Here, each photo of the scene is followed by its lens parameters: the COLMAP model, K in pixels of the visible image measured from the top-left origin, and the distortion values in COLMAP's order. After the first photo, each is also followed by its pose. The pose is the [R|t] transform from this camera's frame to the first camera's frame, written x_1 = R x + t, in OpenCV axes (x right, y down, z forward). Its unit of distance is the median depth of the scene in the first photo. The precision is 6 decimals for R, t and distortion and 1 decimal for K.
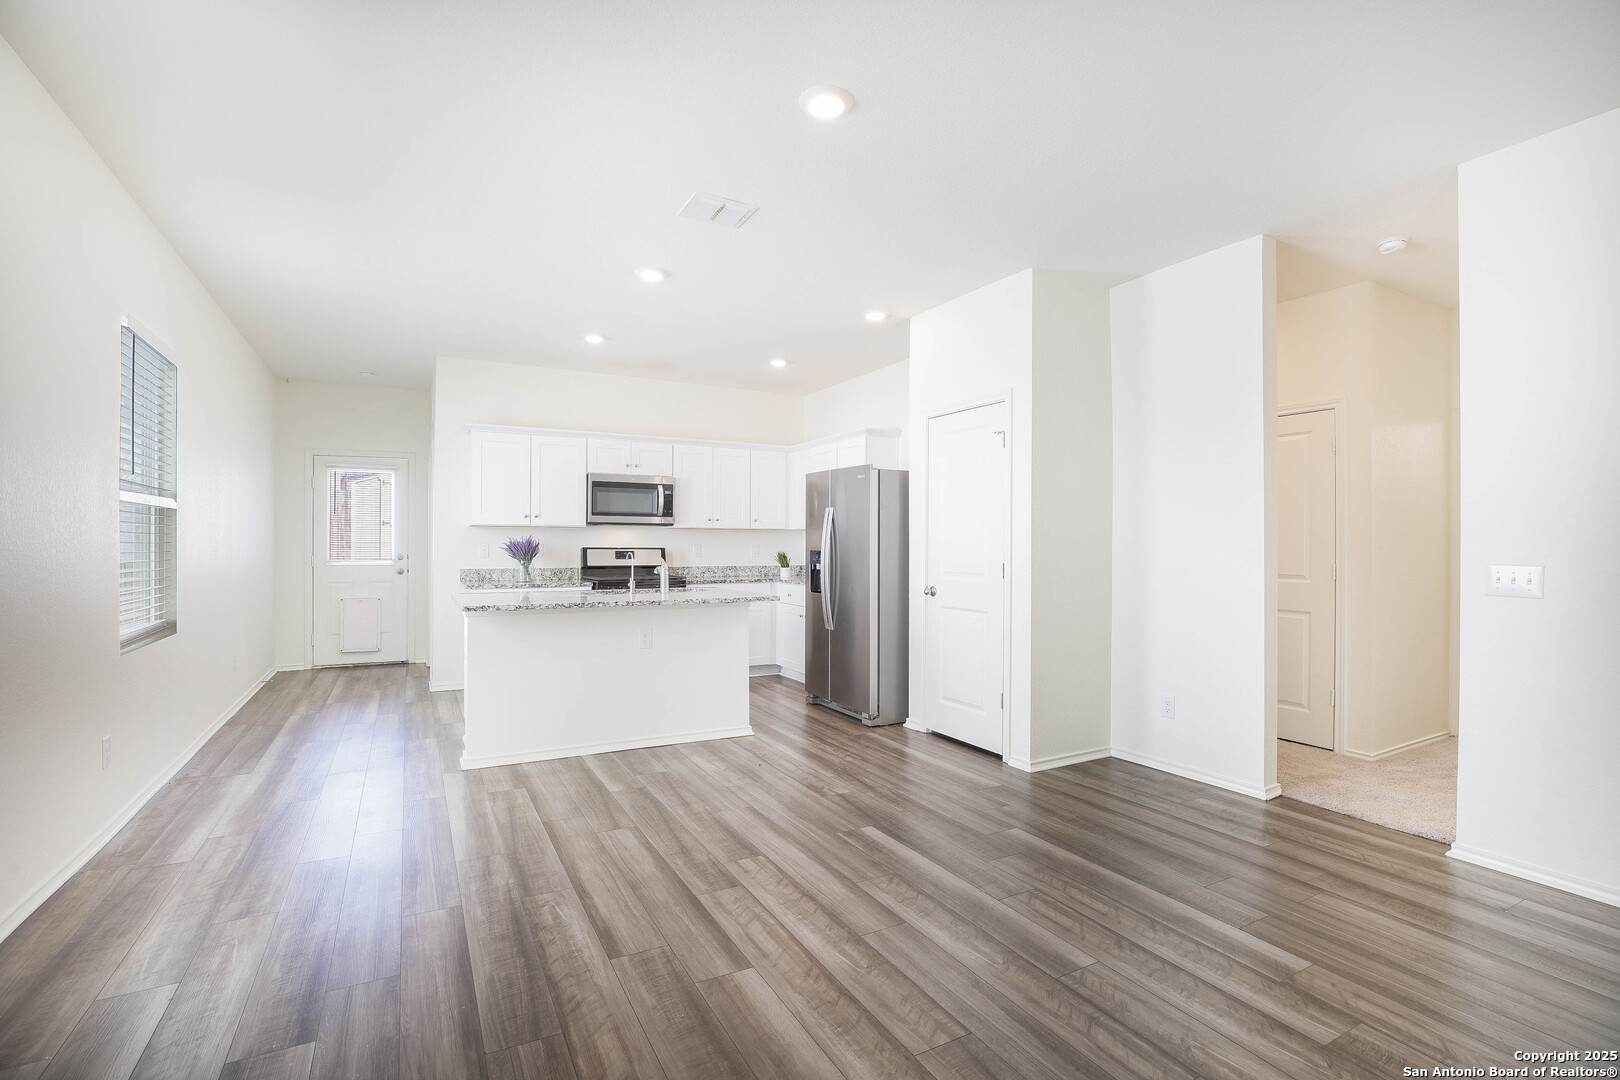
lens RADIAL K [[744.0, 0, 810.0], [0, 744.0, 540.0], [0, 0, 1]] dist [-0.044930, 0.015179]
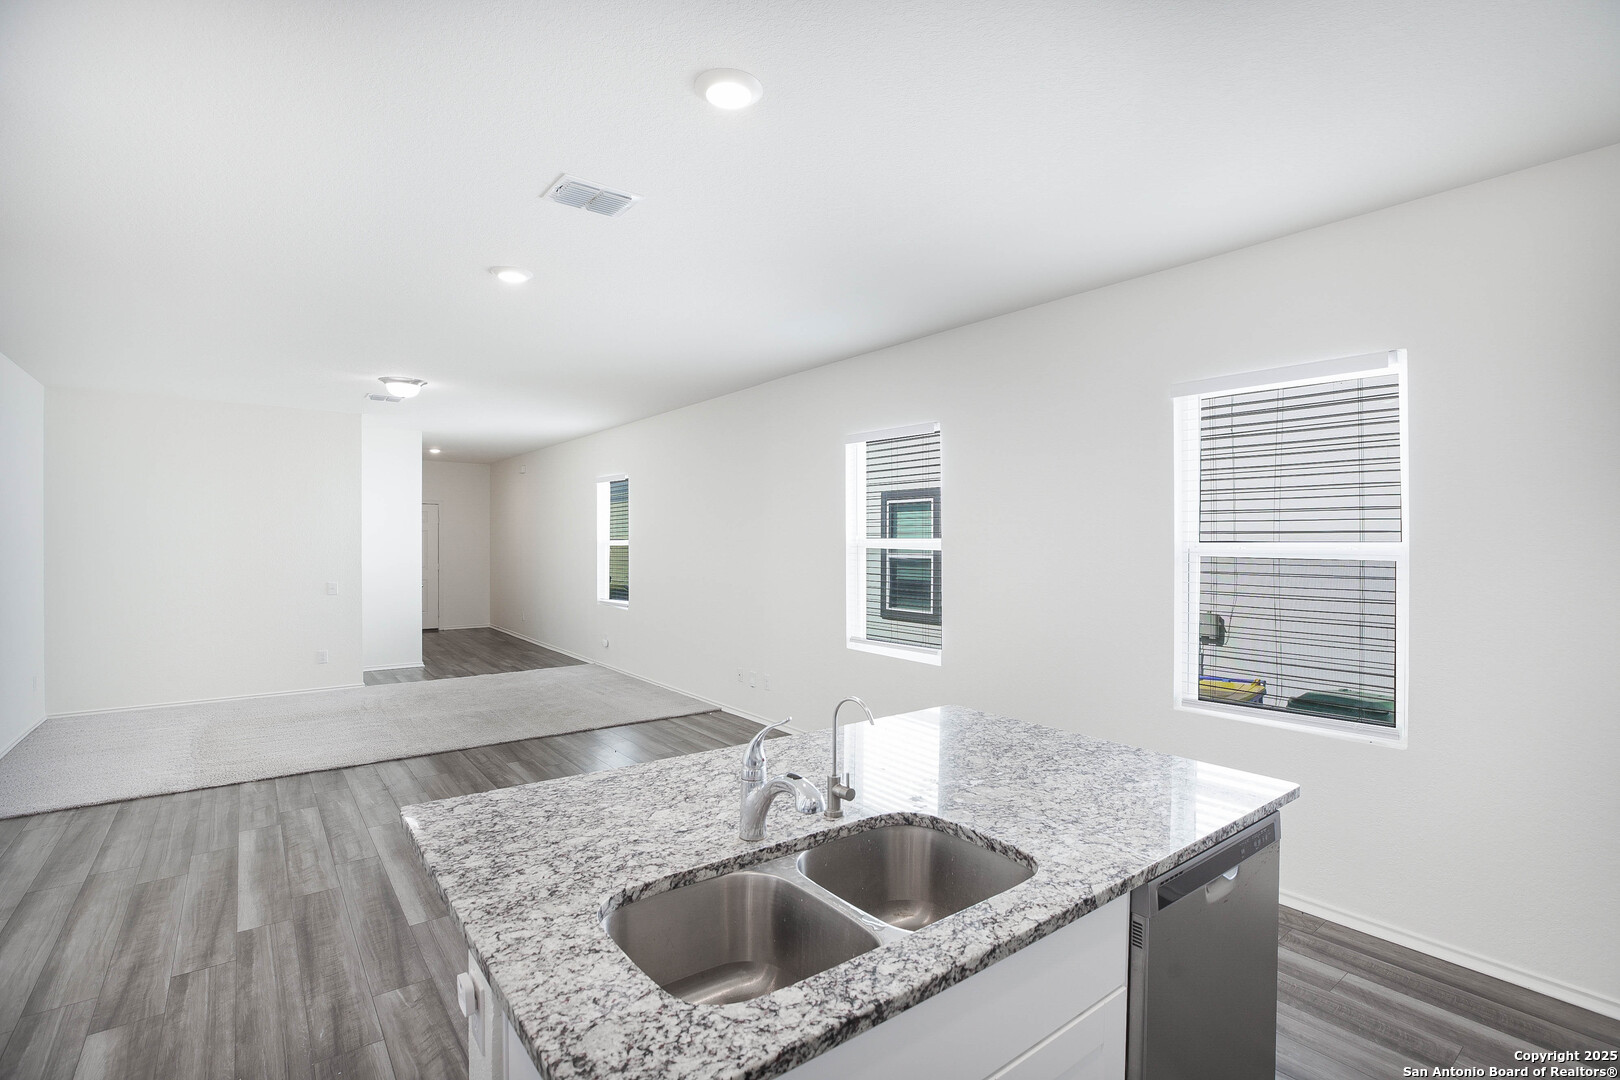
lens RADIAL K [[744.0, 0, 810.0], [0, 744.0, 540.0], [0, 0, 1]] dist [-0.044930, 0.015179]
pose [[-0.988060, -0.007406, -0.153891, -0.138178], [-0.006642, 0.999963, -0.005476, -0.041836], [0.153926, -0.004389, -0.988073, 1.044729]]
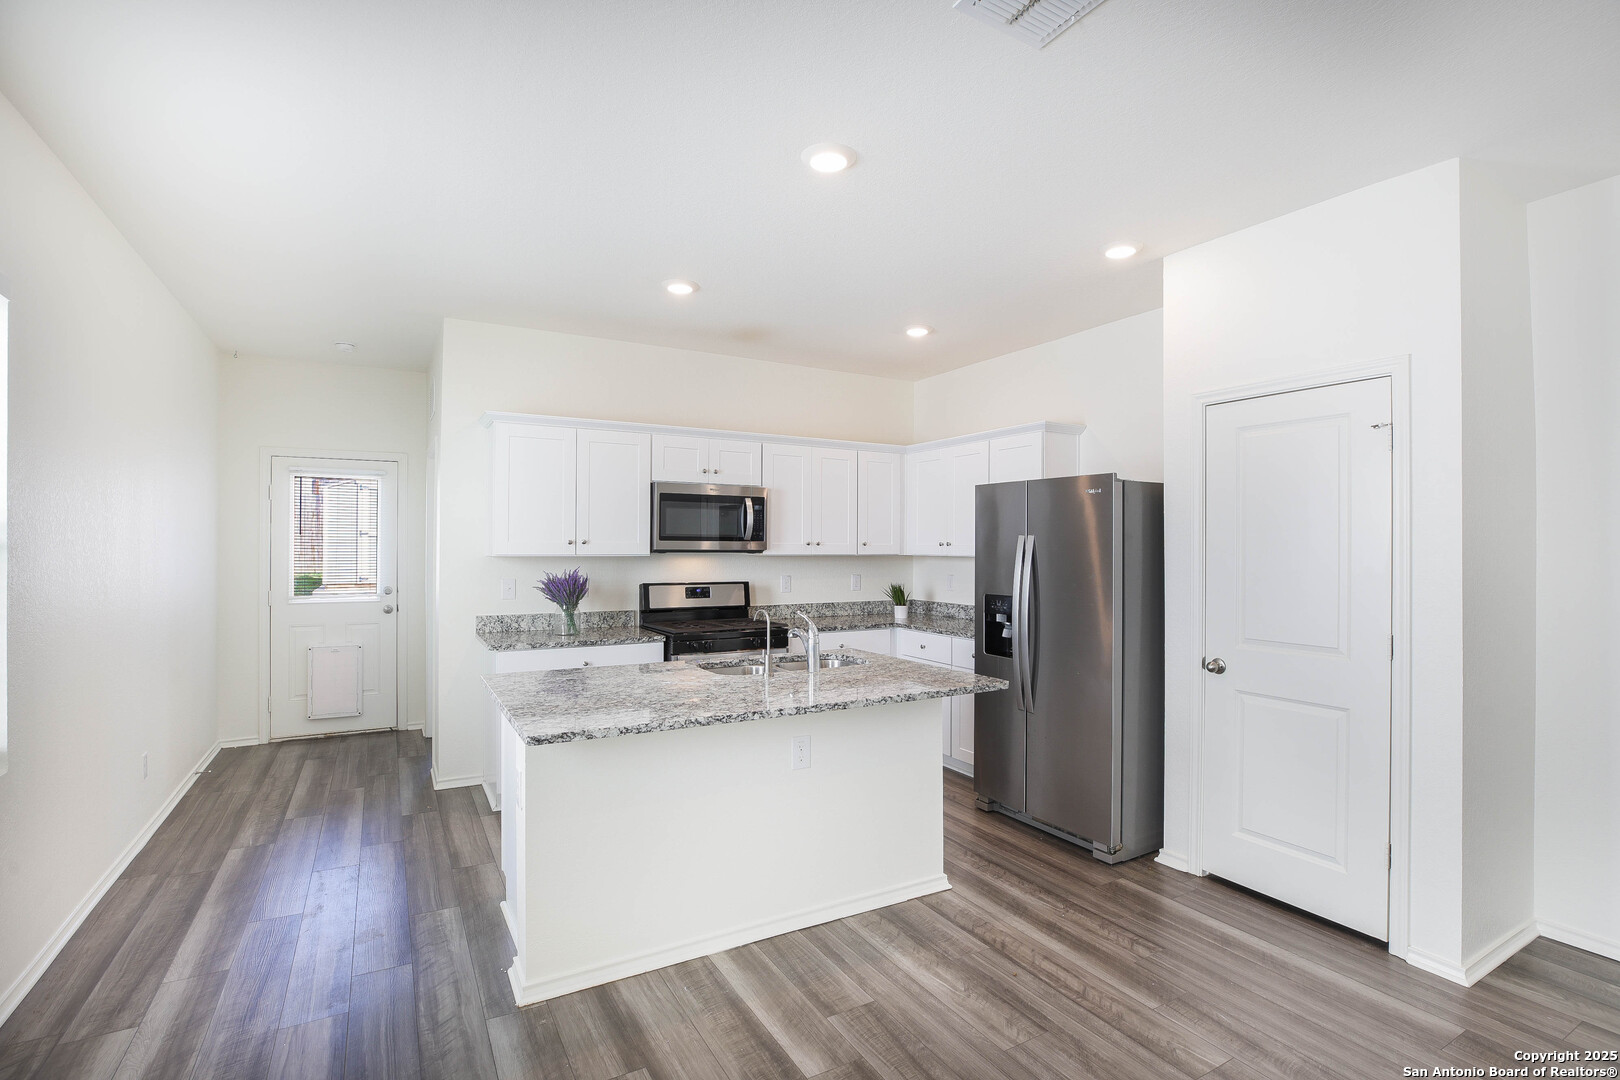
lens RADIAL K [[756.5, 0, 810.0], [0, 756.5, 540.0], [0, 0, 1]] dist [-0.047237, 0.016144]
pose [[0.999804, 0.000708, 0.019772, -0.168482], [-0.000654, 0.999996, -0.002716, -0.033018], [-0.019773, 0.002702, 0.999801, 0.272004]]
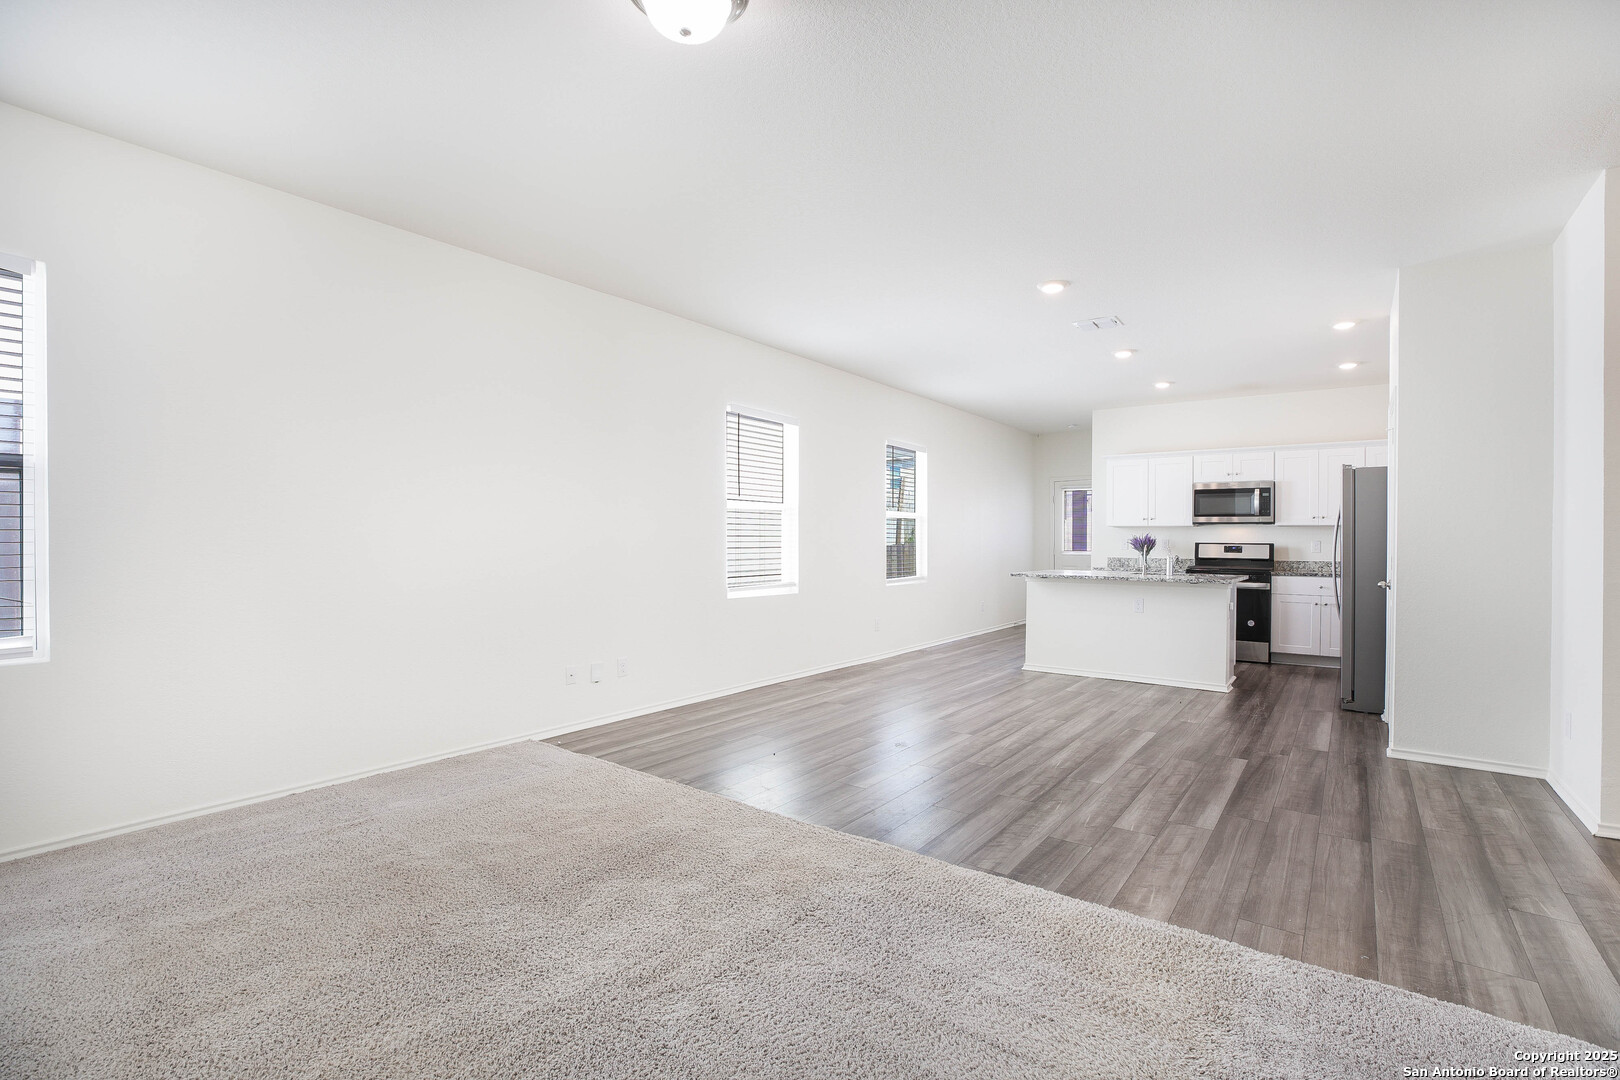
lens RADIAL K [[744.0, 0, 810.0], [0, 744.0, 540.0], [0, 0, 1]] dist [-0.044930, 0.015179]
pose [[0.411421, 0.000536, -0.911445, 0.597020], [0.000377, 1.000000, 0.000758, 0.004635], [0.911445, -0.000656, 0.411421, -0.111460]]
